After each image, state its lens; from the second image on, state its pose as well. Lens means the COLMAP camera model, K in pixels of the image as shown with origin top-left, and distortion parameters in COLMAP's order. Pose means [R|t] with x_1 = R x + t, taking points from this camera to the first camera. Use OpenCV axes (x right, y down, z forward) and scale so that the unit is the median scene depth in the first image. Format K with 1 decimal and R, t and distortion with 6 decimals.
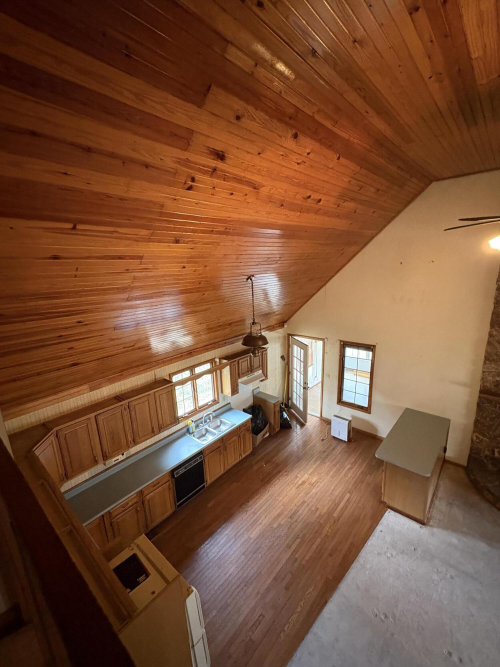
lens RADIAL K [[287.6, 0, 249.1], [0, 287.6, 334.7], [0, 0, 1]] dist [0.000371, 0.000388]
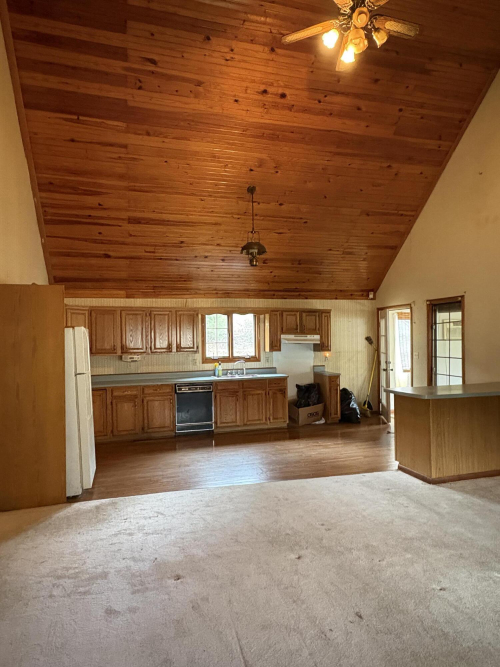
lens RADIAL K [[419.6, 0, 248.3], [0, 419.6, 335.5], [0, 0, 1]] dist [0.008012, 0.000434]
pose [[0.844980, 0.022243, -0.534335, 0.689150], [-0.147330, 0.970155, -0.192598, 0.515773], [0.514103, 0.241465, 0.823039, -0.119698]]
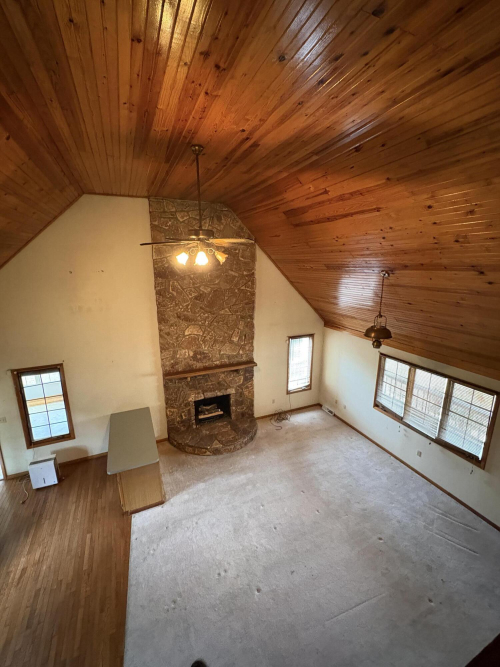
lens RADIAL K [[287.6, 0, 250.2], [0, 287.6, 334.4], [0, 0, 1]] dist [0.000371, 0.000388]
pose [[0.421531, -0.184570, 0.887832, -0.115410], [0.209502, 0.972402, 0.102683, -0.024917], [-0.882281, 0.142718, 0.448565, 0.088442]]
